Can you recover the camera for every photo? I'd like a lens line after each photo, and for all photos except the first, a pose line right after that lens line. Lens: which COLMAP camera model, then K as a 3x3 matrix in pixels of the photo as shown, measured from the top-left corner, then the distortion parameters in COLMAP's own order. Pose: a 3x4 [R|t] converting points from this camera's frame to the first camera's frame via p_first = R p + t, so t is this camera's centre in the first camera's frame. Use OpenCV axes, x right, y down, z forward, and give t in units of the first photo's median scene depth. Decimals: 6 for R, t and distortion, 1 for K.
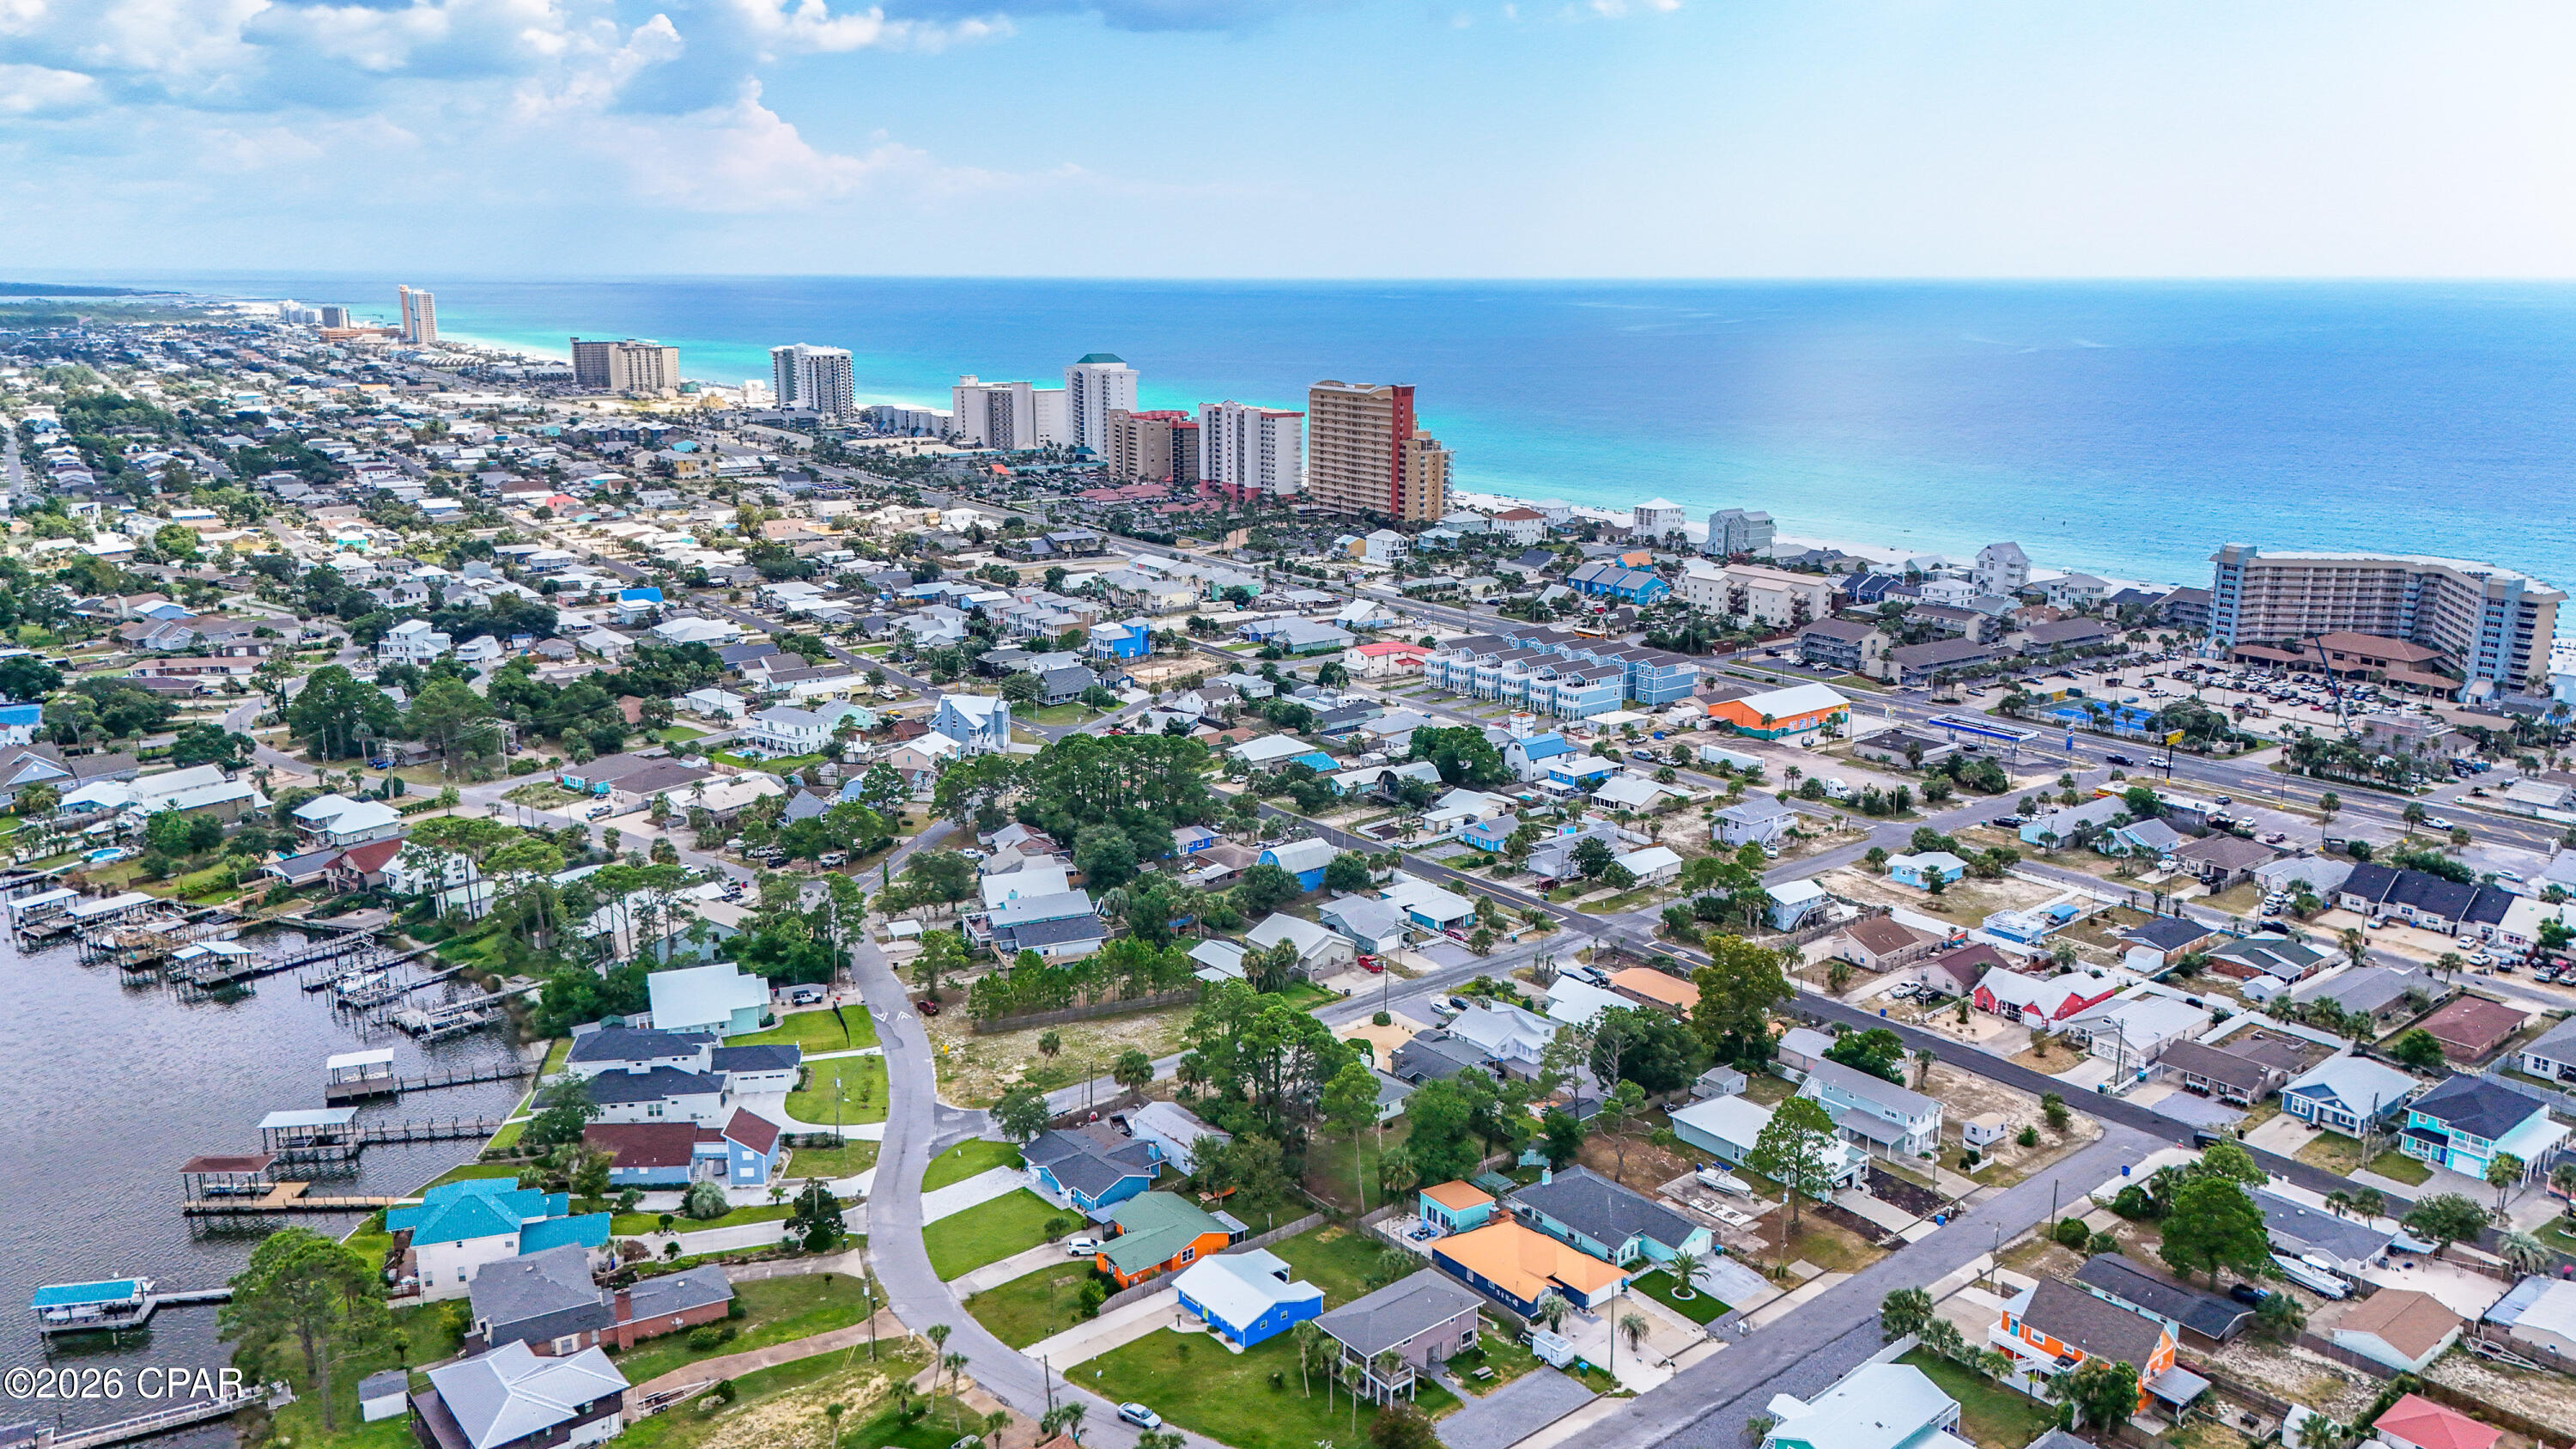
lens RADIAL K [[1896.7, 0, 1279.6], [0, 1896.7, 730.6], [0, 0, 1]] dist [0.081974, -0.084980]
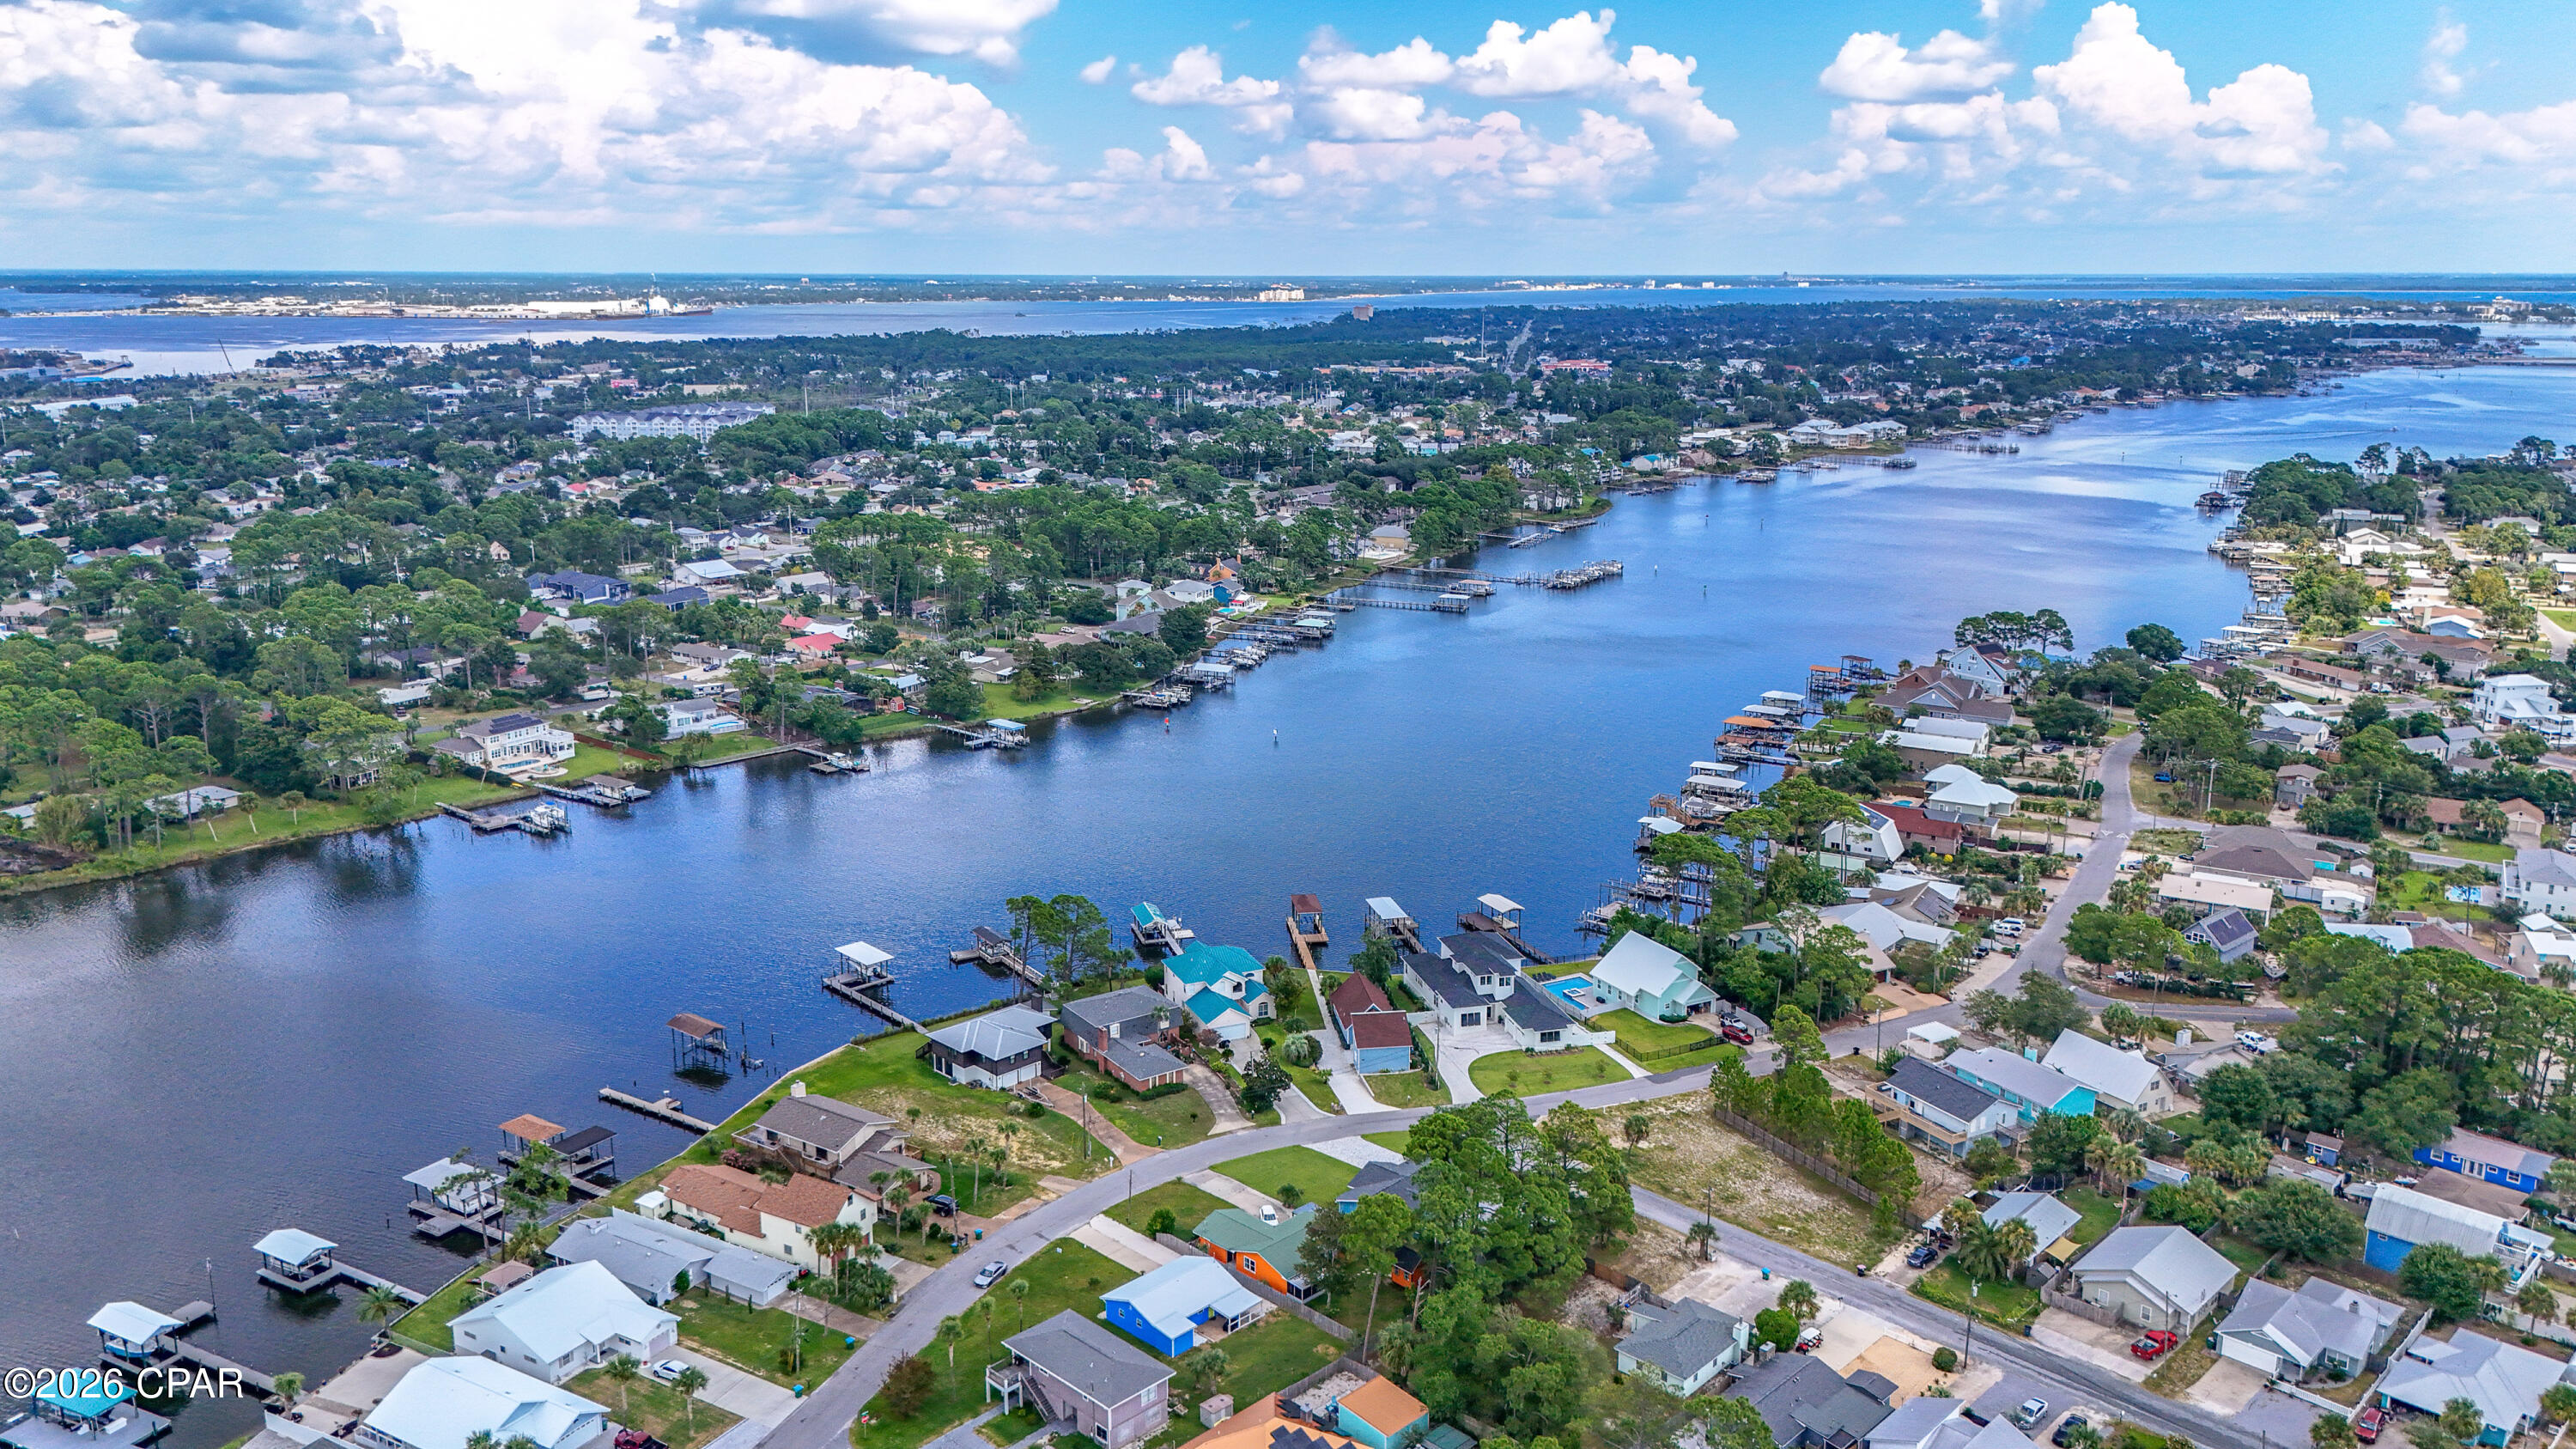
lens RADIAL K [[1896.7, 0, 1279.6], [0, 1896.7, 730.6], [0, 0, 1]] dist [0.081974, -0.084980]
pose [[0.108786, 0.233900, -0.966156, 0.522085], [-0.237792, 0.949829, 0.203173, -0.119243], [0.965205, 0.207642, 0.158948, 0.493961]]
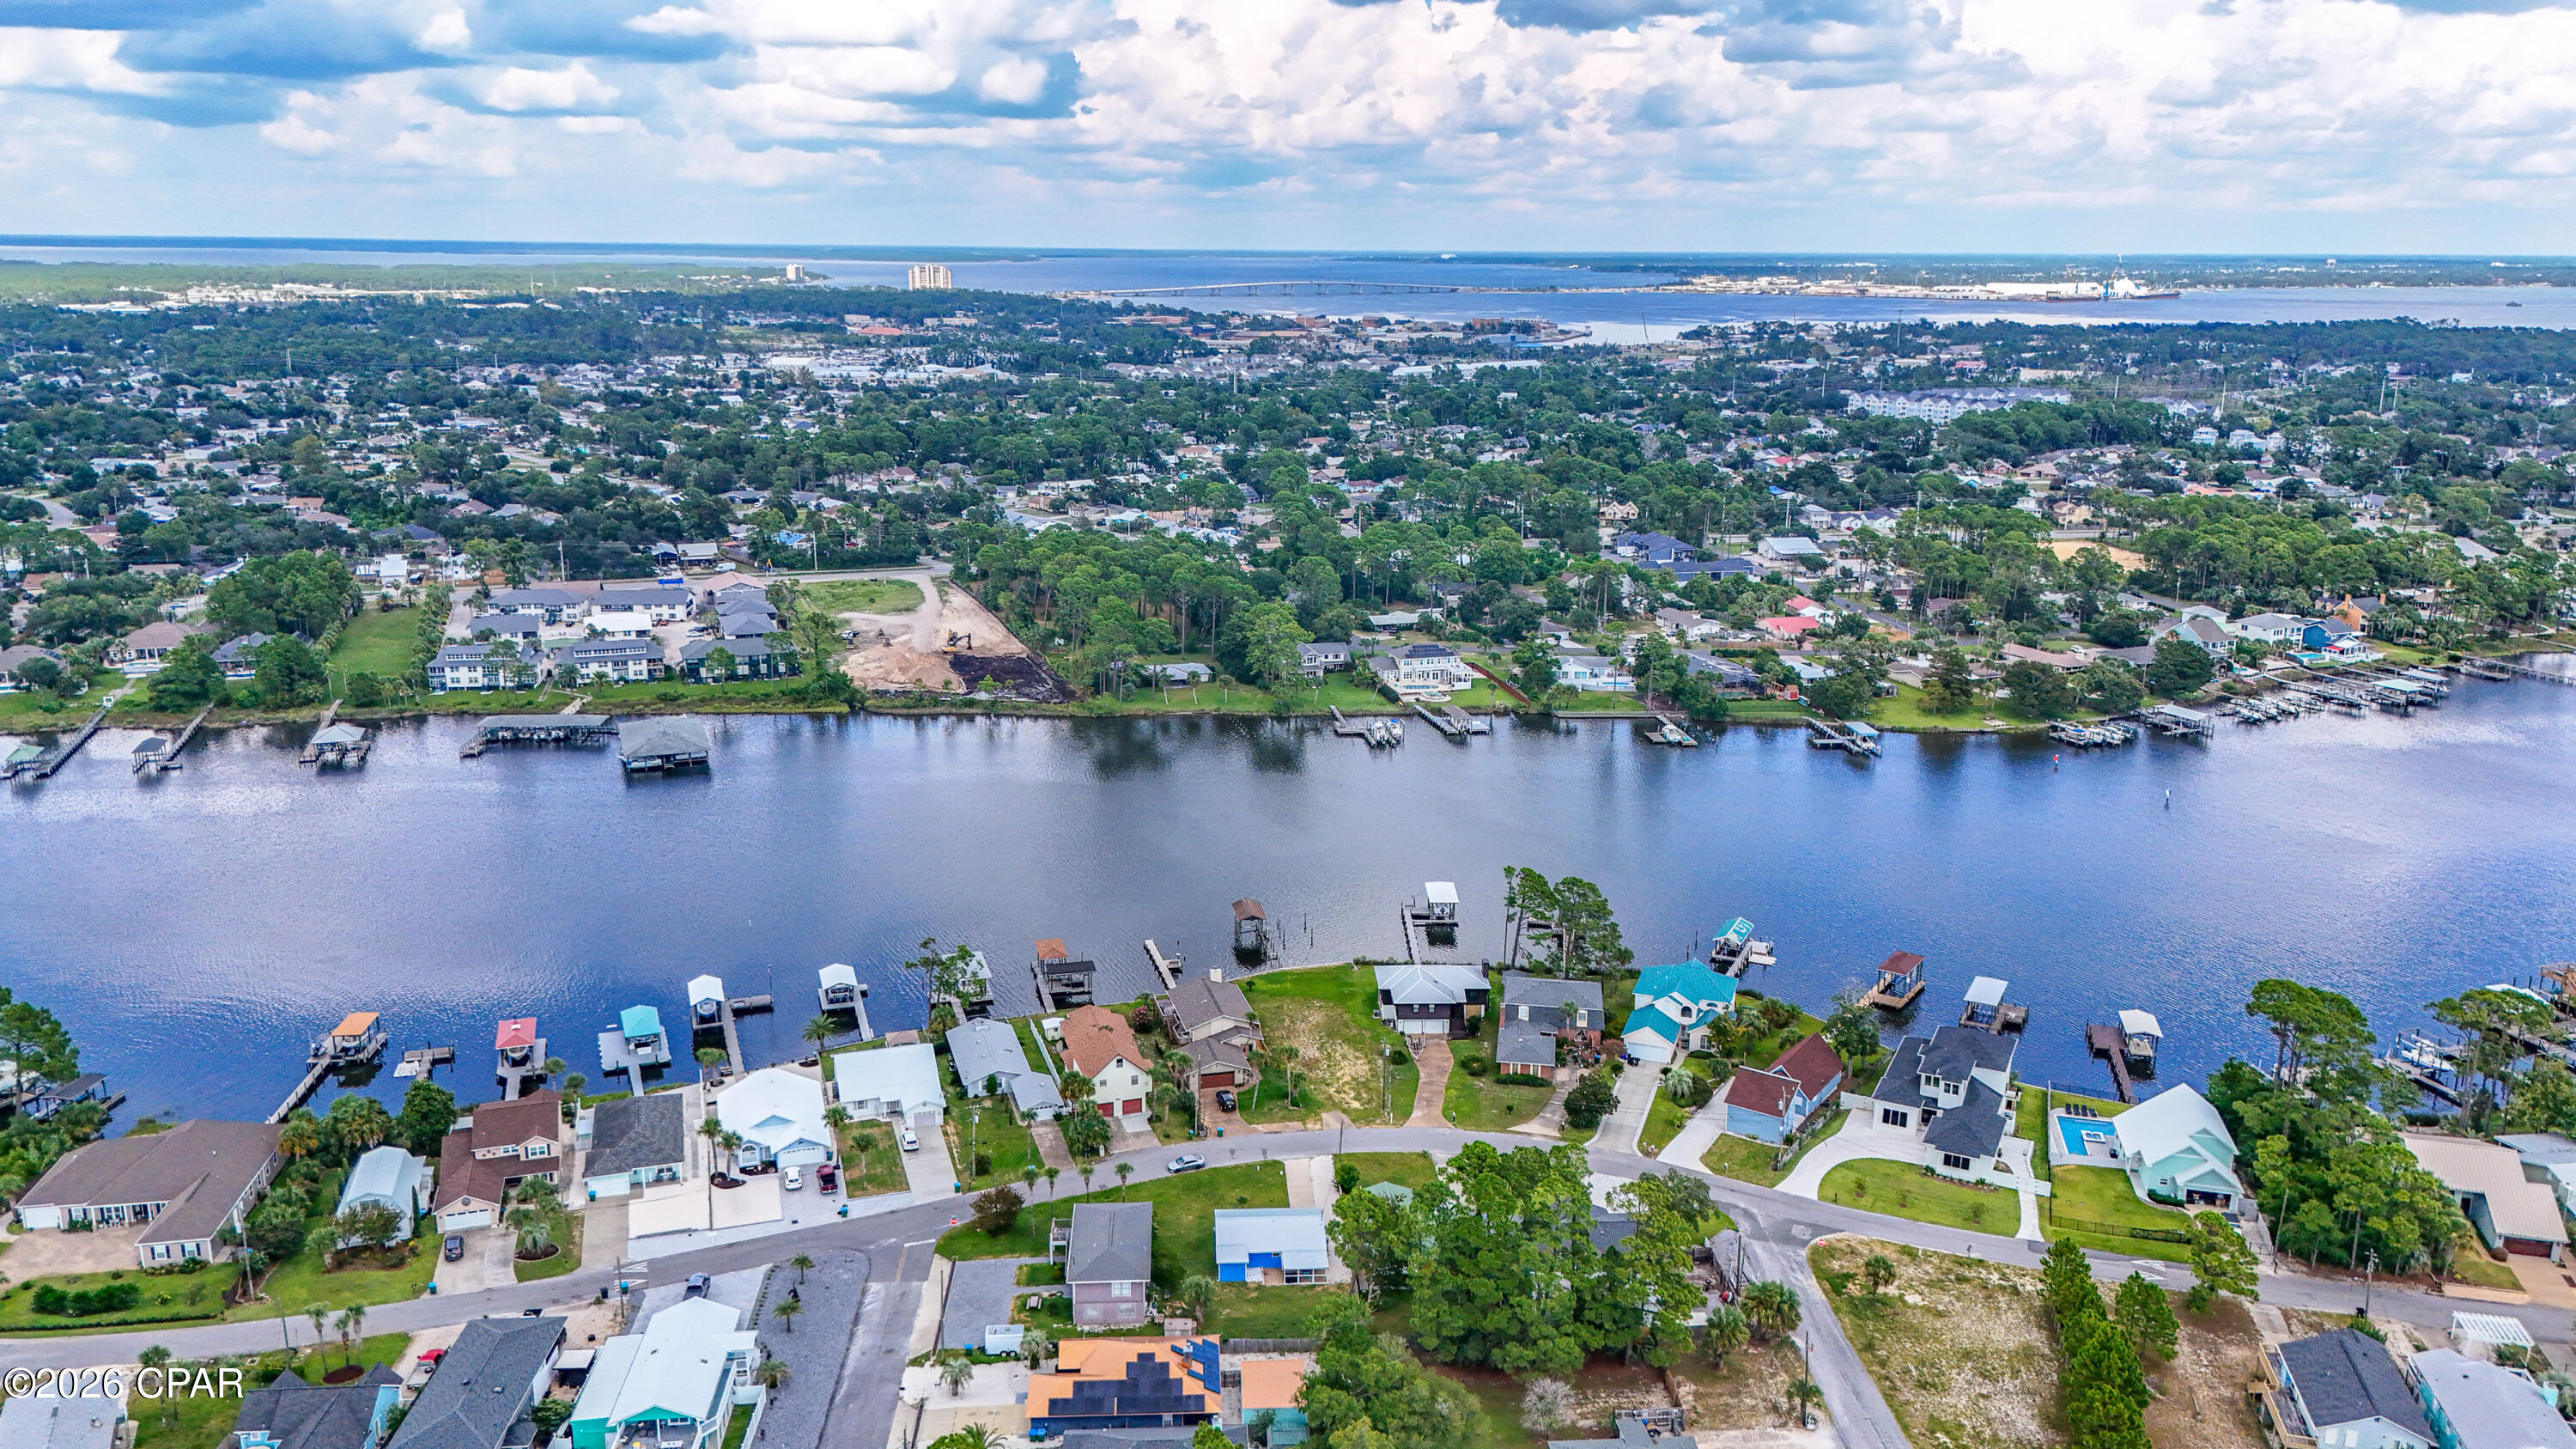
lens RADIAL K [[1923.3, 0, 1288.0], [0, 1923.3, 724.5], [0, 0, 1]] dist [0.085134, -0.081576]
pose [[-0.590134, 0.189129, -0.784839, 0.438877], [-0.202599, 0.906365, 0.370752, -0.202012], [0.781470, 0.377801, -0.496559, 0.841089]]
